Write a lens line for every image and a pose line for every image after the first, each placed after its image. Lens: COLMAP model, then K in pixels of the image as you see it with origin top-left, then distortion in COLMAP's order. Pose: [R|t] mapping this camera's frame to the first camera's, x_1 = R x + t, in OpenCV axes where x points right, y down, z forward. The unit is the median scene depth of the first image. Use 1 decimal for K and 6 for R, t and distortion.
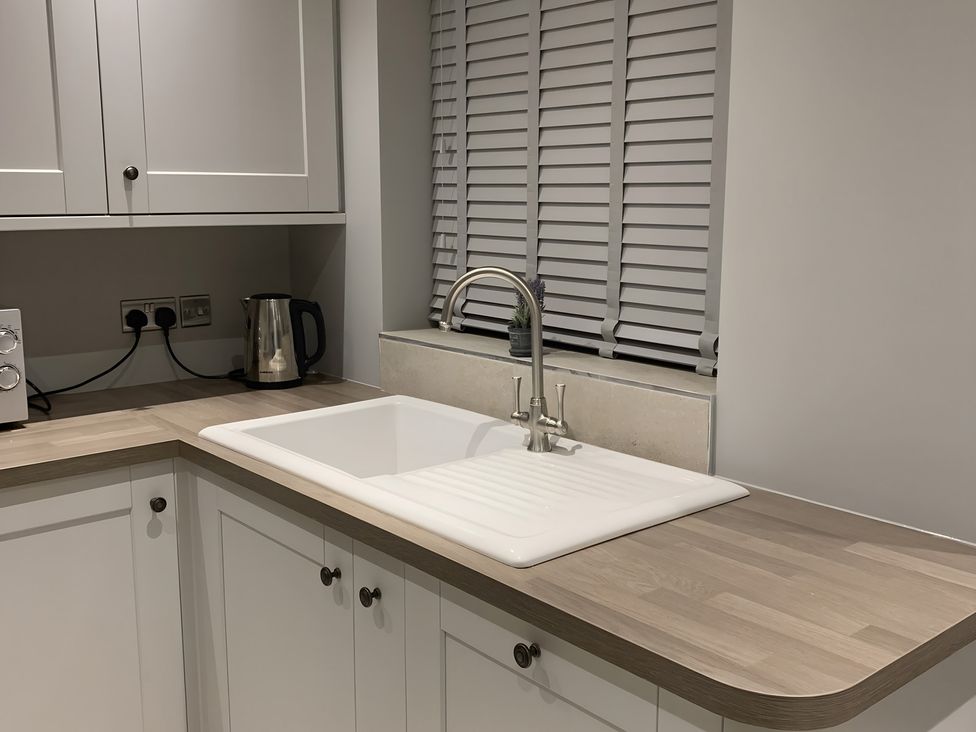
lens RADIAL K [[986.8, 0, 496.6], [0, 986.8, 352.3], [0, 0, 1]] dist [0.155449, -0.388122]
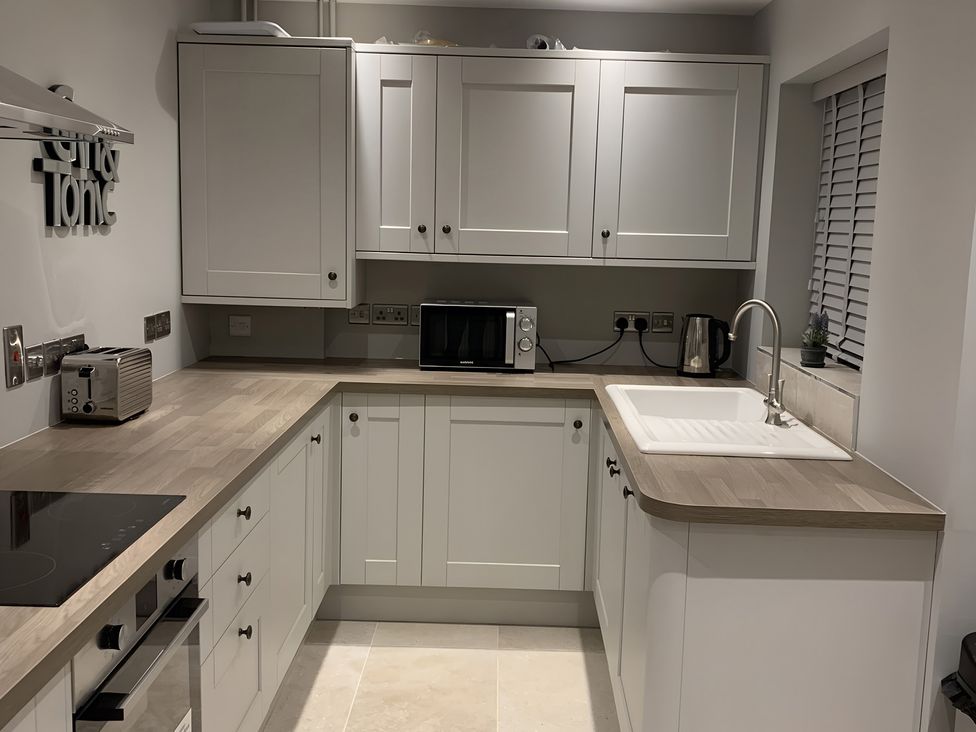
lens RADIAL K [[986.8, 0, 496.6], [0, 986.8, 352.3], [0, 0, 1]] dist [0.155449, -0.388122]
pose [[0.743130, 0.104704, -0.660905, 0.540900], [-0.132982, 0.991090, 0.007486, 0.027293], [0.655800, 0.082325, 0.750433, -0.312041]]
